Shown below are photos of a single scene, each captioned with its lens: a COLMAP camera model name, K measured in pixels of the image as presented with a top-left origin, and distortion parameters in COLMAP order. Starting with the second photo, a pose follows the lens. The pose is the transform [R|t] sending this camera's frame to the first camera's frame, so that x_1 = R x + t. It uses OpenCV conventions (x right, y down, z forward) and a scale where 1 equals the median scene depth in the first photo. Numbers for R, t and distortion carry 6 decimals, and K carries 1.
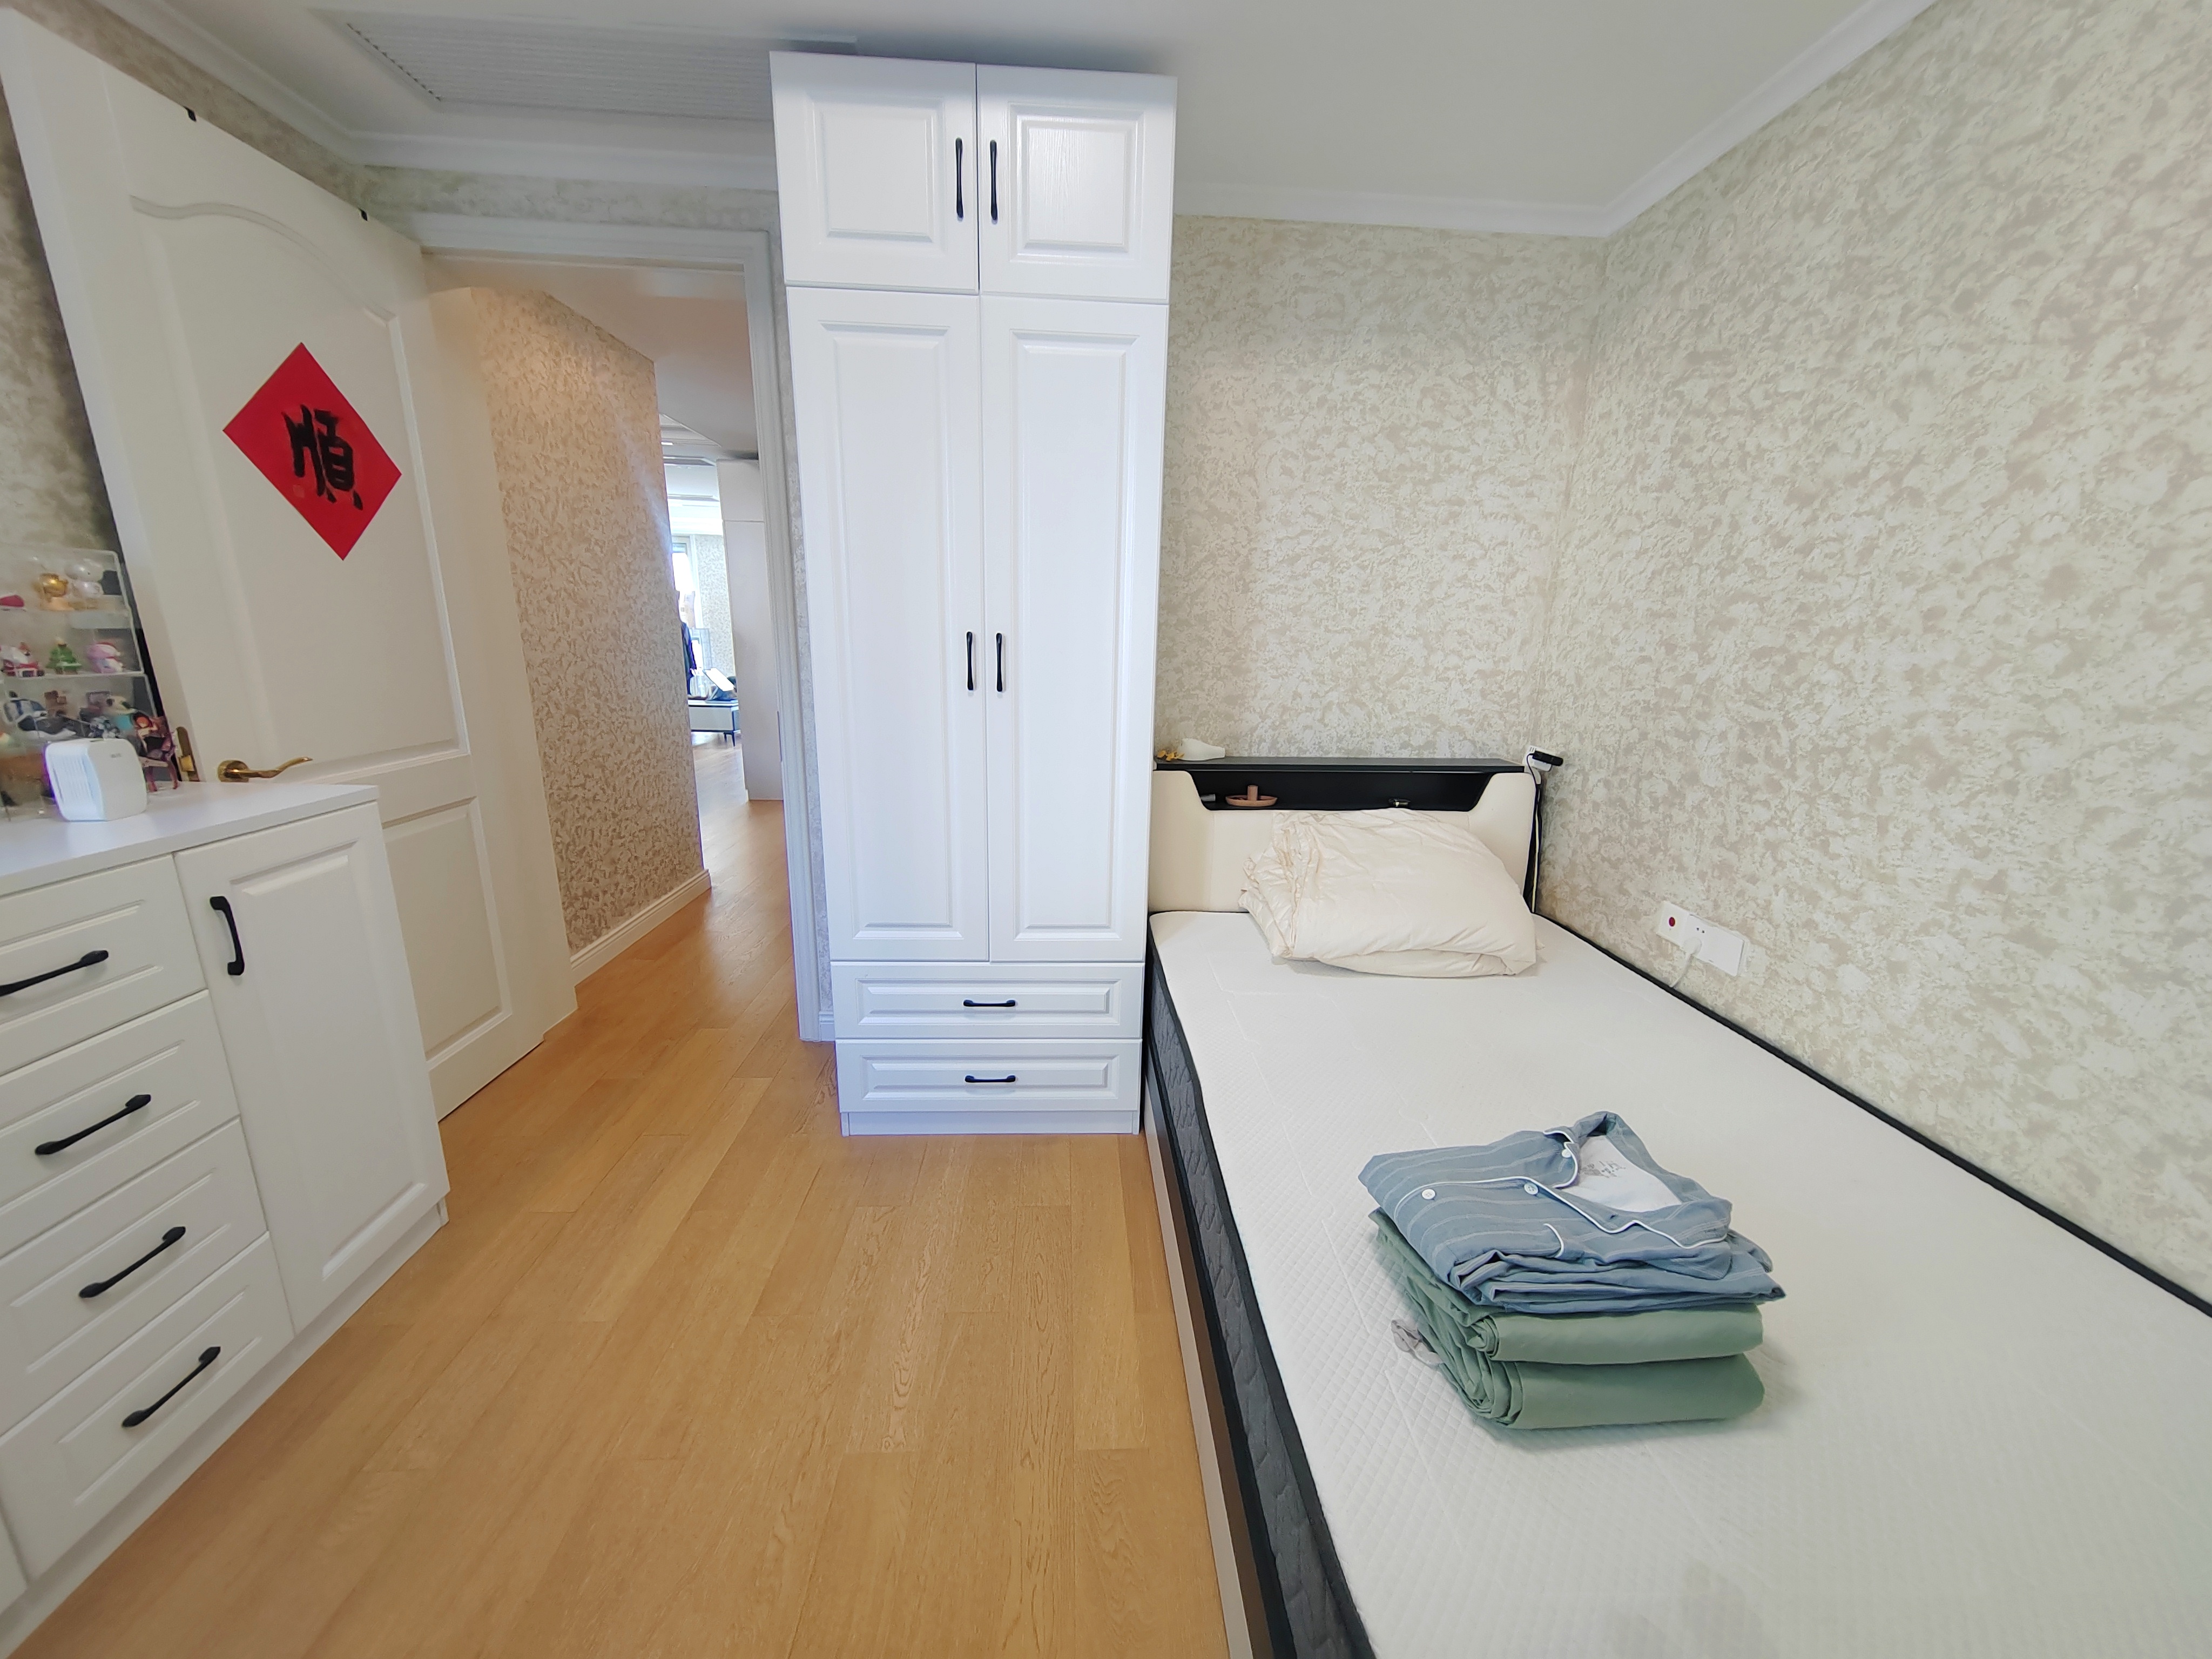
lens RADIAL K [[826.6, 0, 1098.9], [0, 826.6, 836.1], [0, 0, 1]] dist [0.006481, 0.000008]
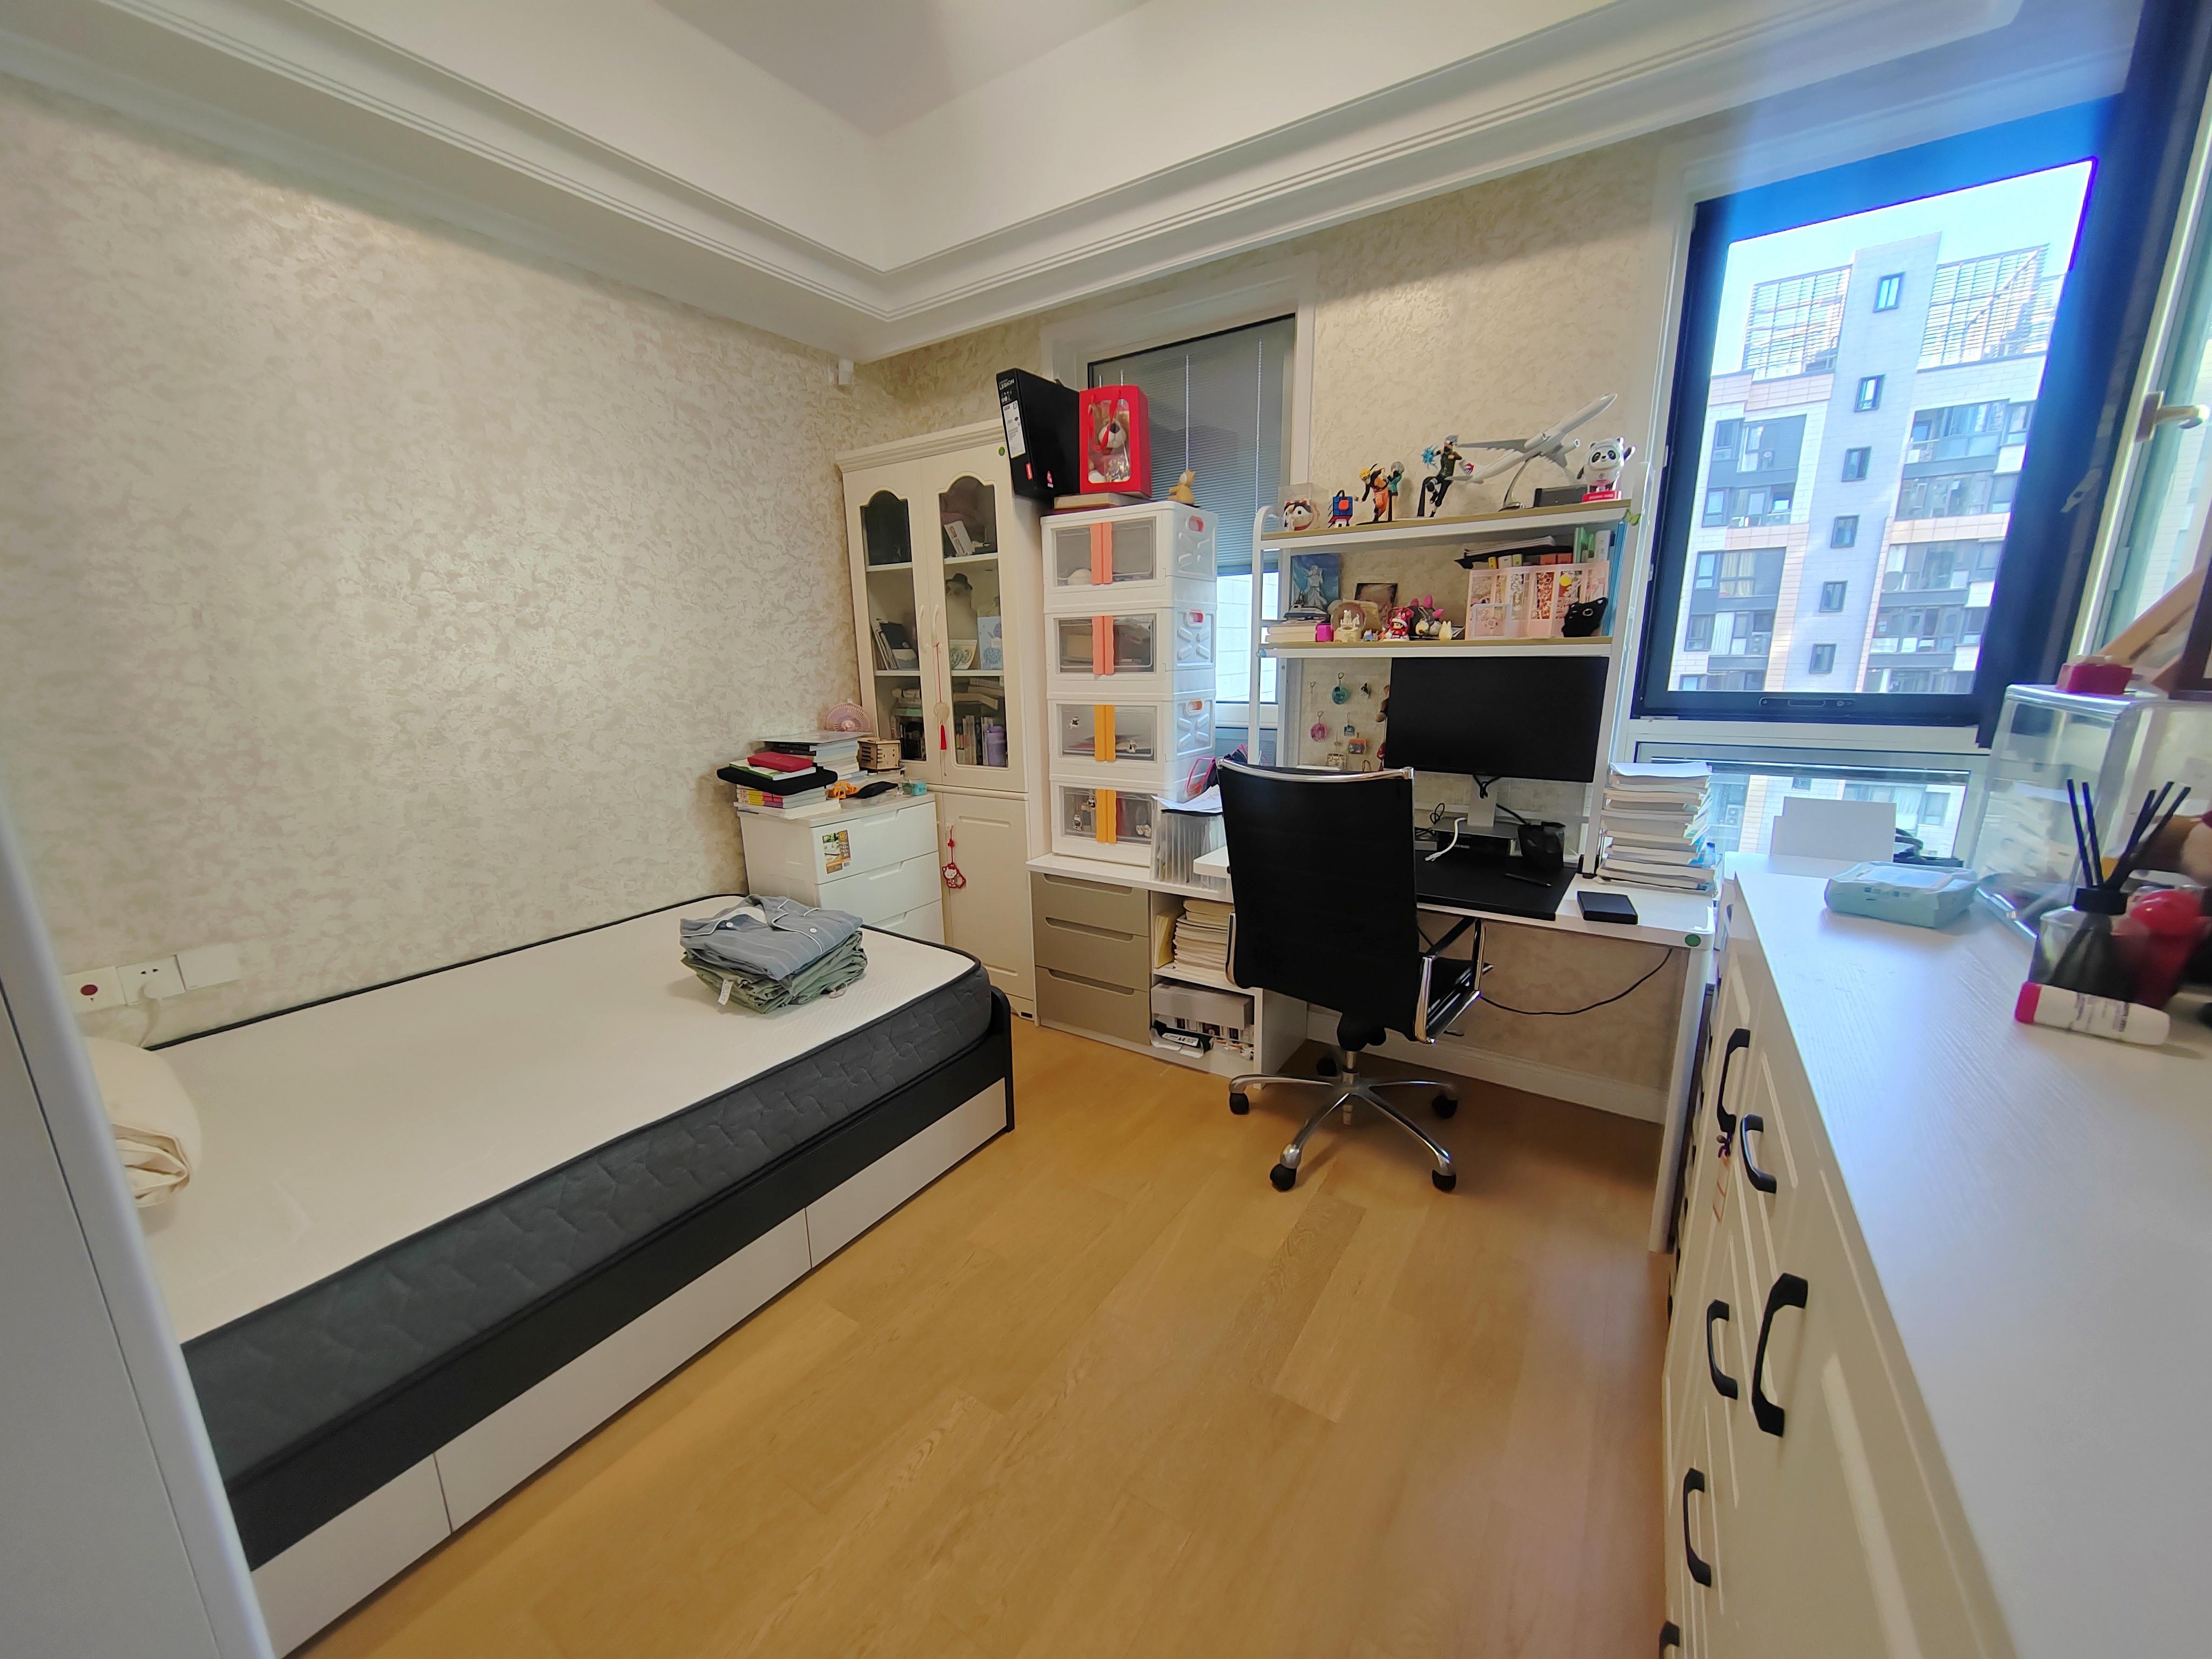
lens RADIAL K [[826.6, 0, 1108.3], [0, 826.6, 833.0], [0, 0, 1]] dist [0.006481, 0.000008]
pose [[-0.807173, -0.136968, 0.574205, -0.879896], [0.144671, 0.897148, 0.417368, -0.347047], [-0.572312, 0.419959, -0.704339, 1.285725]]
